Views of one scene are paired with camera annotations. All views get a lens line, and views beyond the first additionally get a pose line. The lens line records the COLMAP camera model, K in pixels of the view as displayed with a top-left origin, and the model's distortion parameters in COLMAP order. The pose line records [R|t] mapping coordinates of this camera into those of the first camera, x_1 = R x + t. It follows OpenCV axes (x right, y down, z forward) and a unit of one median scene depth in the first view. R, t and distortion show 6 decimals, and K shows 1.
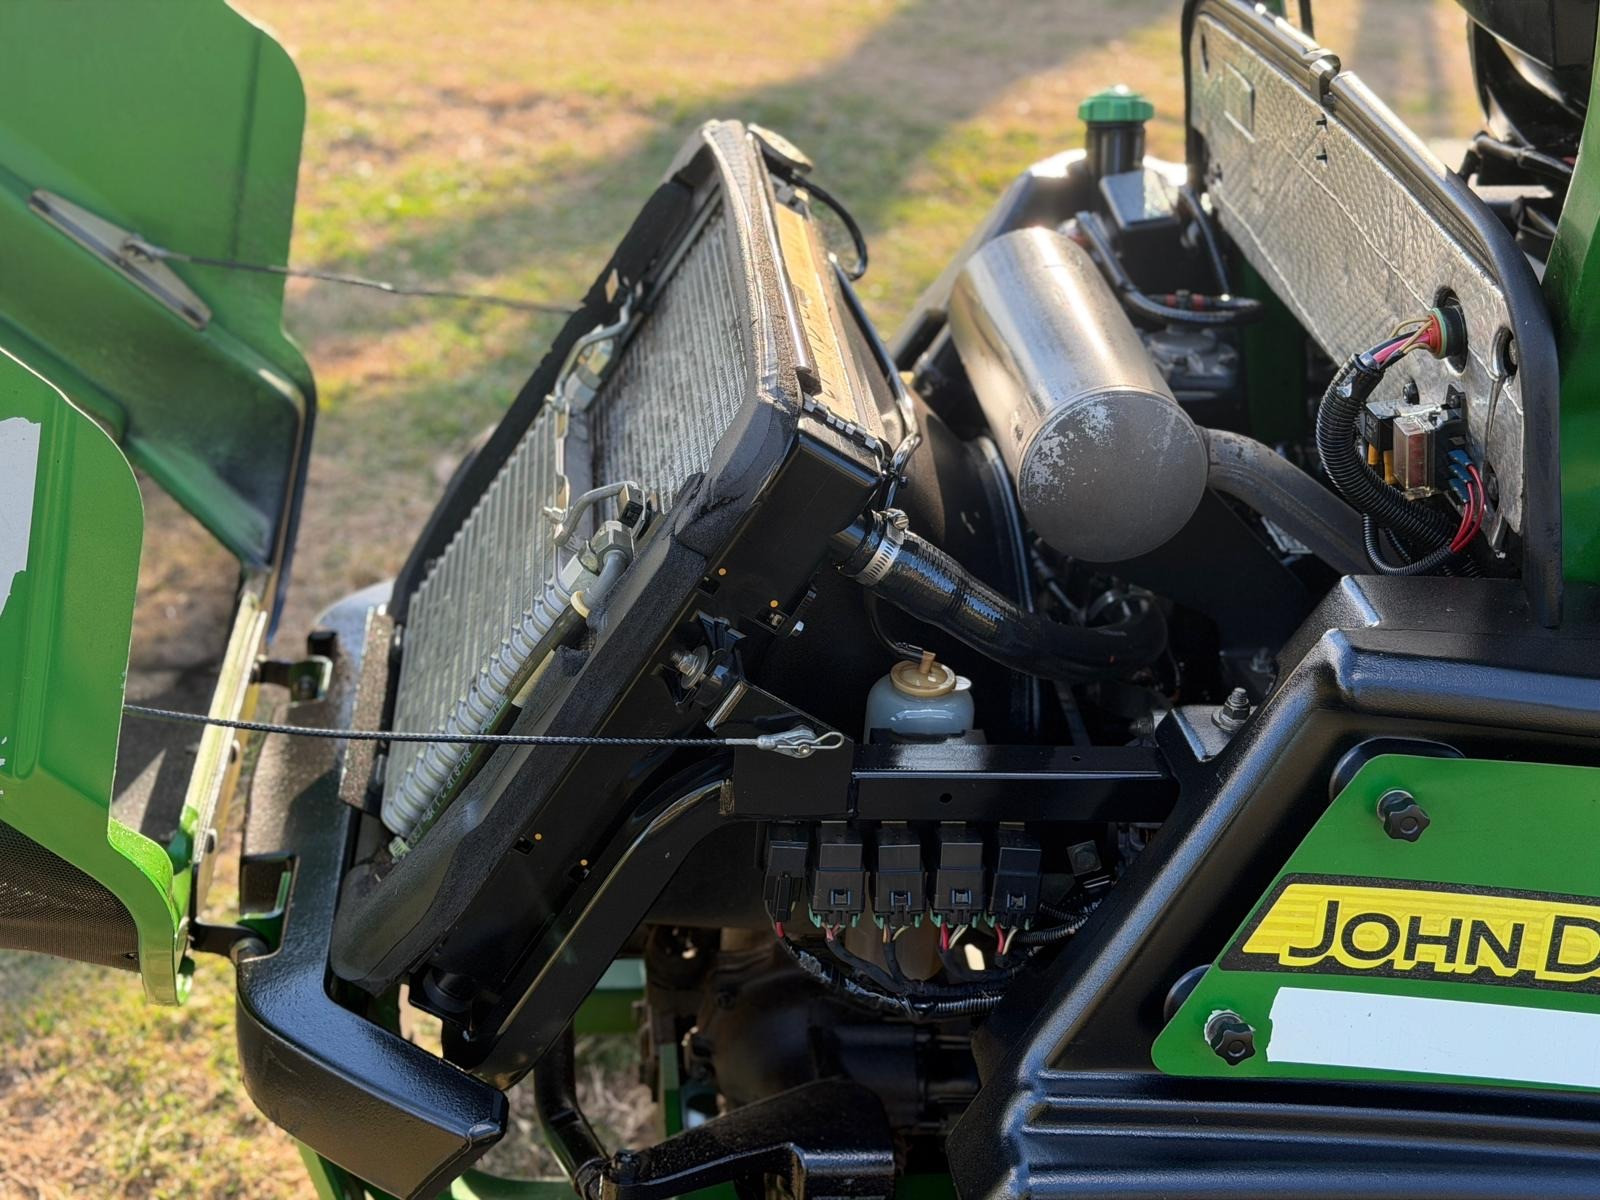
lens RADIAL K [[2275.5, 0, 800.0], [0, 2275.5, 600.0], [0, 0, 1]] dist [0.177441, -0.370051]
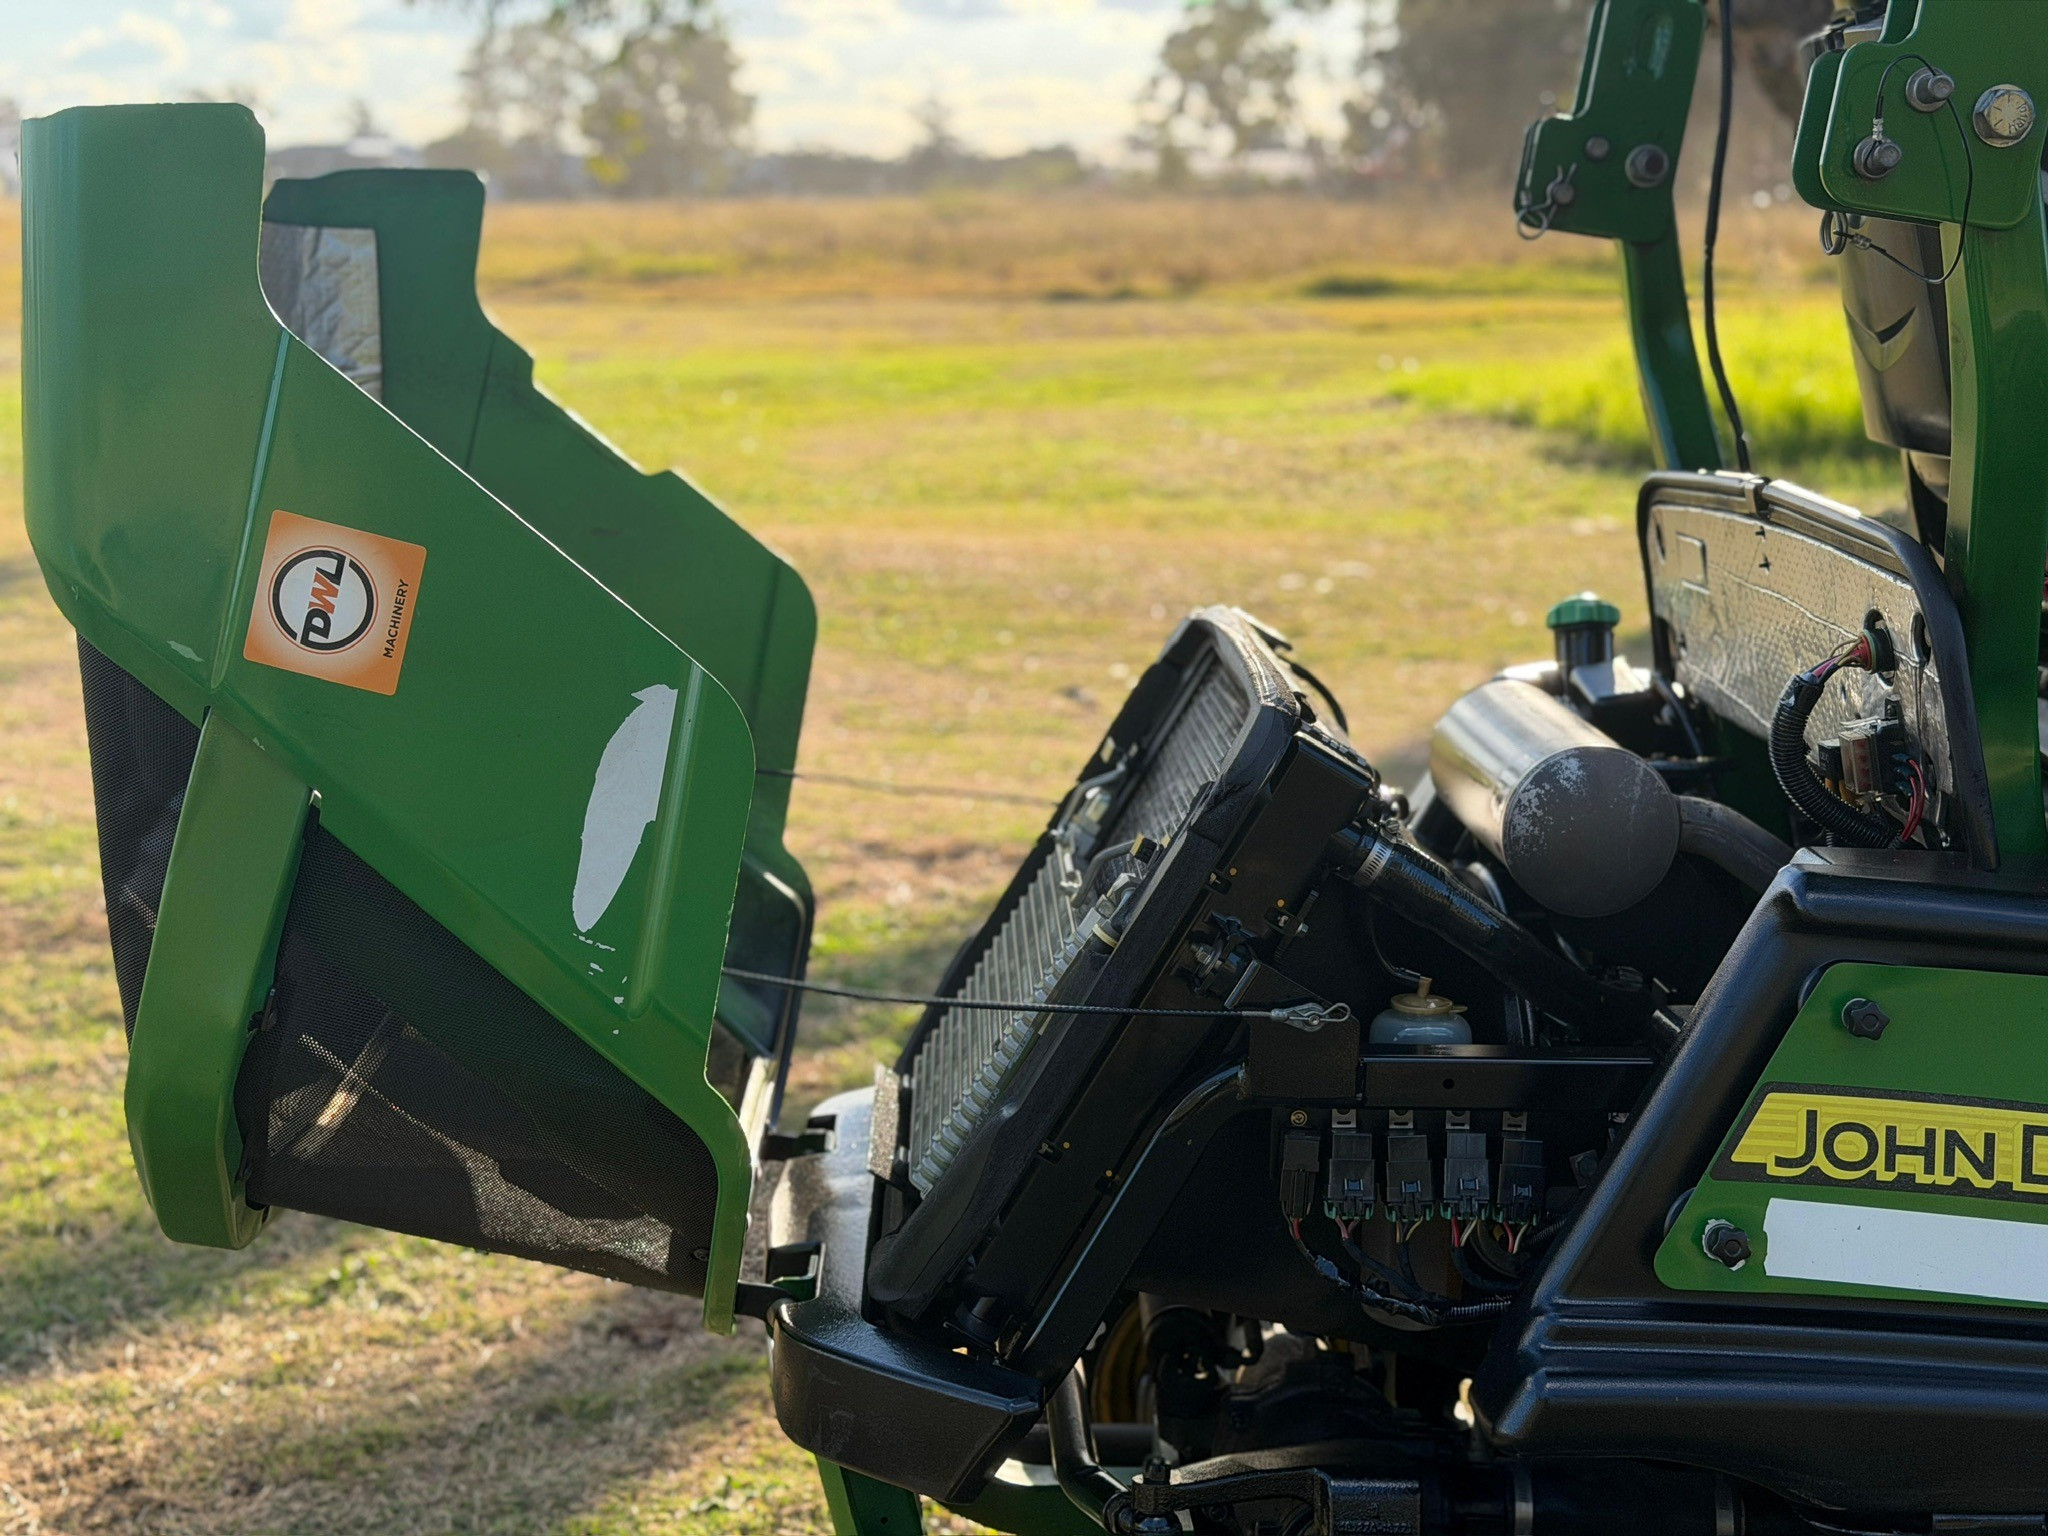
lens RADIAL K [[2912.7, 0, 1024.0], [0, 2912.7, 768.0], [0, 0, 1]] dist [0.177441, -0.370051]
pose [[0.996934, -0.032937, -0.070979, -0.033076], [0.009667, 0.951988, -0.305983, 0.374408], [0.077649, 0.304359, 0.949387, -0.377500]]
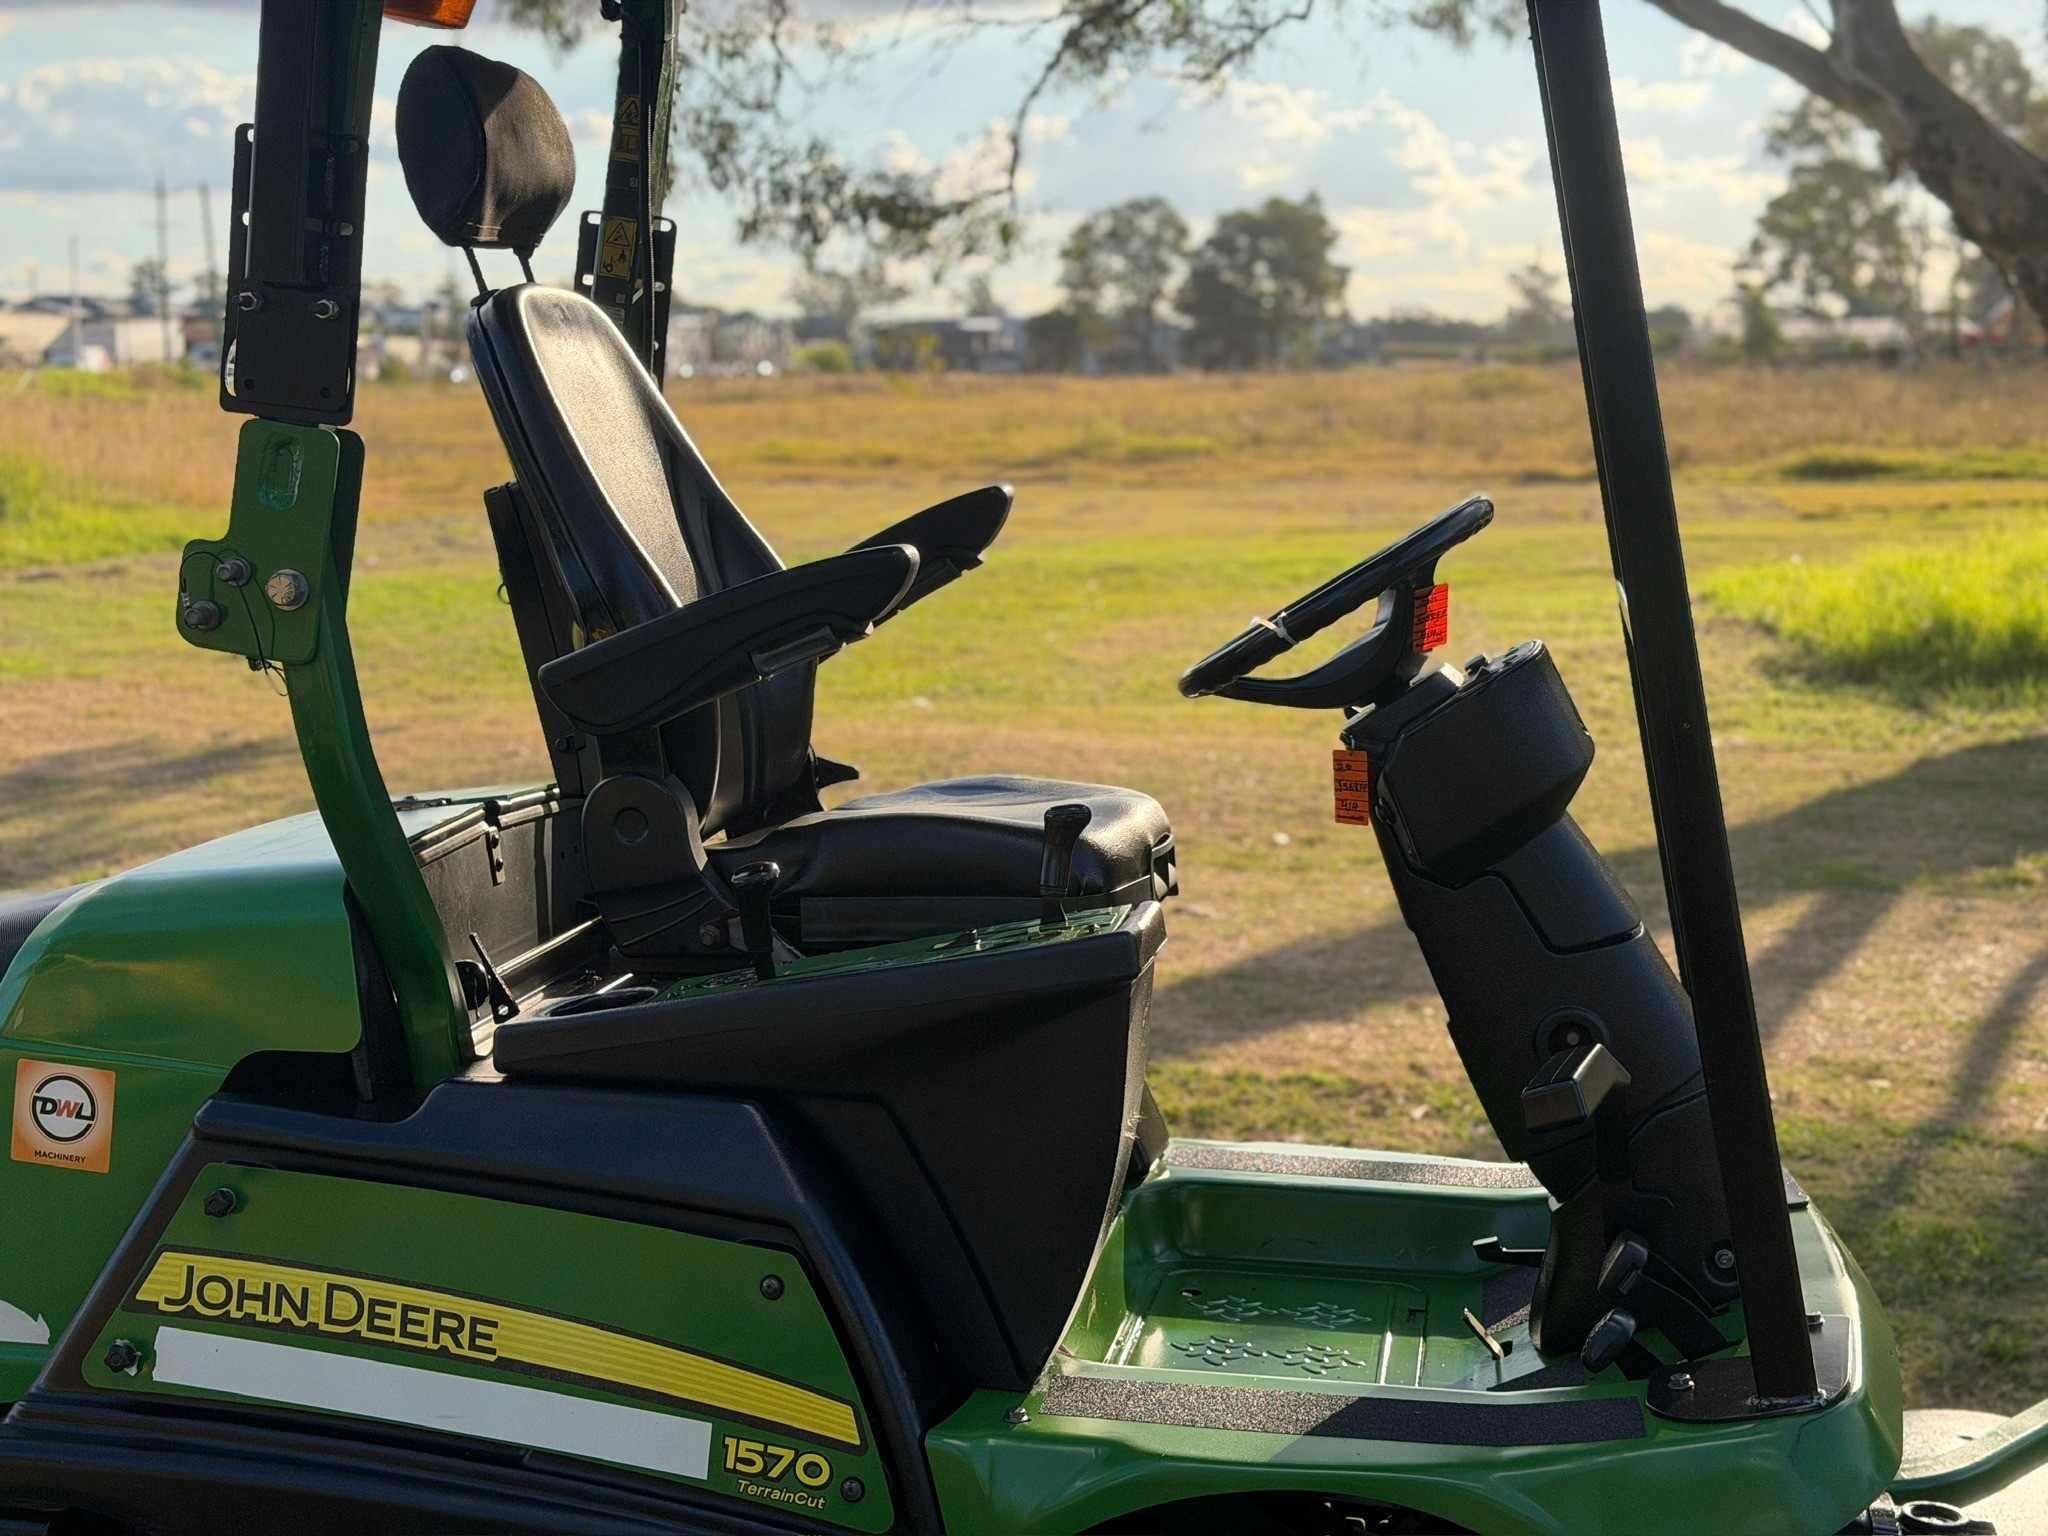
lens RADIAL K [[2912.7, 0, 1024.0], [0, 2912.7, 768.0], [0, 0, 1]] dist [0.177441, -0.370051]
pose [[0.962964, -0.010446, -0.269429, 1.230758], [-0.087718, 0.932755, -0.349675, 0.436139], [0.254964, 0.360358, 0.897293, -0.719681]]
